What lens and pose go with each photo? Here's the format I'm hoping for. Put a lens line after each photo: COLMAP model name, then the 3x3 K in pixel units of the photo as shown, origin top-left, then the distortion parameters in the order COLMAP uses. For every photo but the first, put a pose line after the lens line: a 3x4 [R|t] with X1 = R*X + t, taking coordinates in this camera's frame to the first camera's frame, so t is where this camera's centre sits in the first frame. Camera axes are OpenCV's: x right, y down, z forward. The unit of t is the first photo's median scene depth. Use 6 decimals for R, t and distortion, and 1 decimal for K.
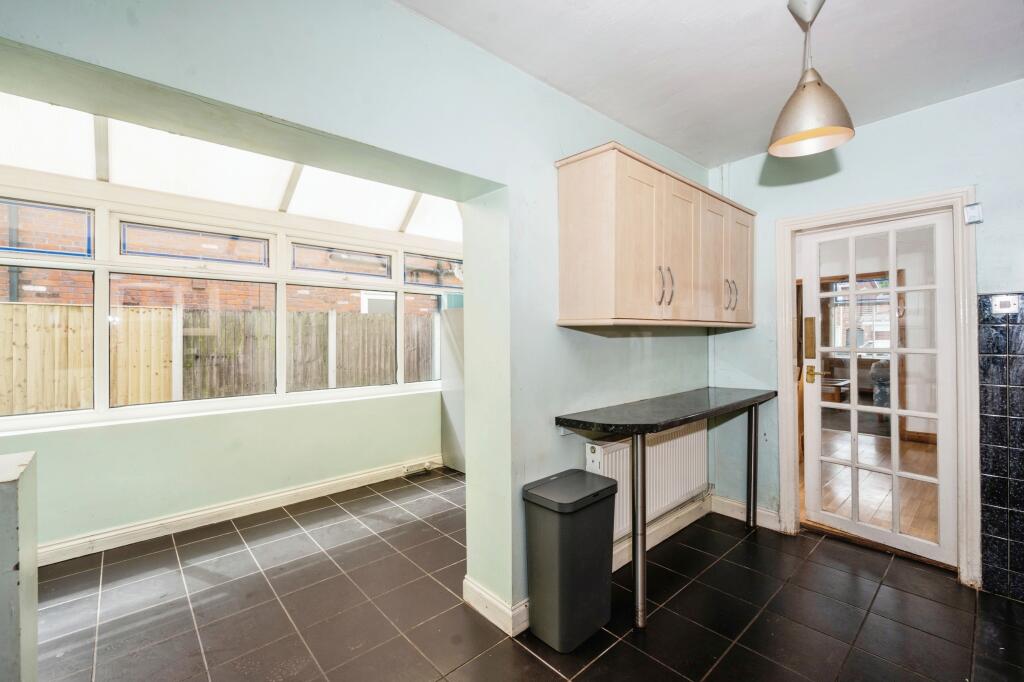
lens RADIAL K [[430.8, 0, 511.7], [0, 430.8, 339.1], [0, 0, 1]] dist [0.002761, -0.000430]
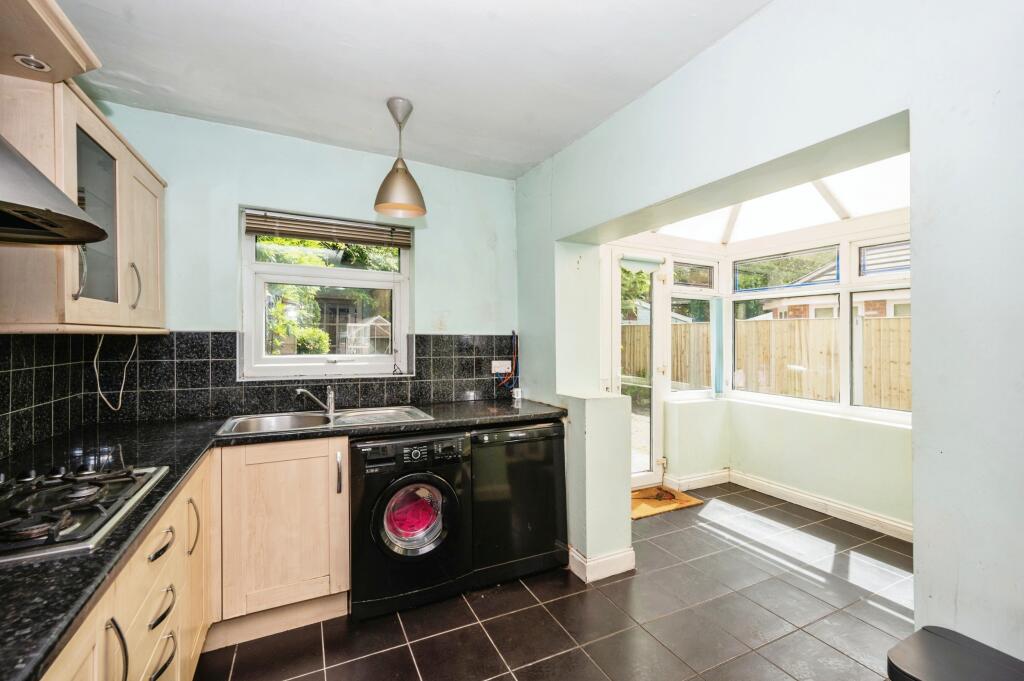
lens RADIAL K [[430.8, 0, 514.8], [0, 430.8, 344.1], [0, 0, 1]] dist [0.002761, -0.000430]
pose [[-0.274130, 0.006793, -0.961669, 0.499315], [-0.013374, 0.999851, 0.010875, -0.010337], [0.961600, 0.015842, -0.273998, 0.440858]]
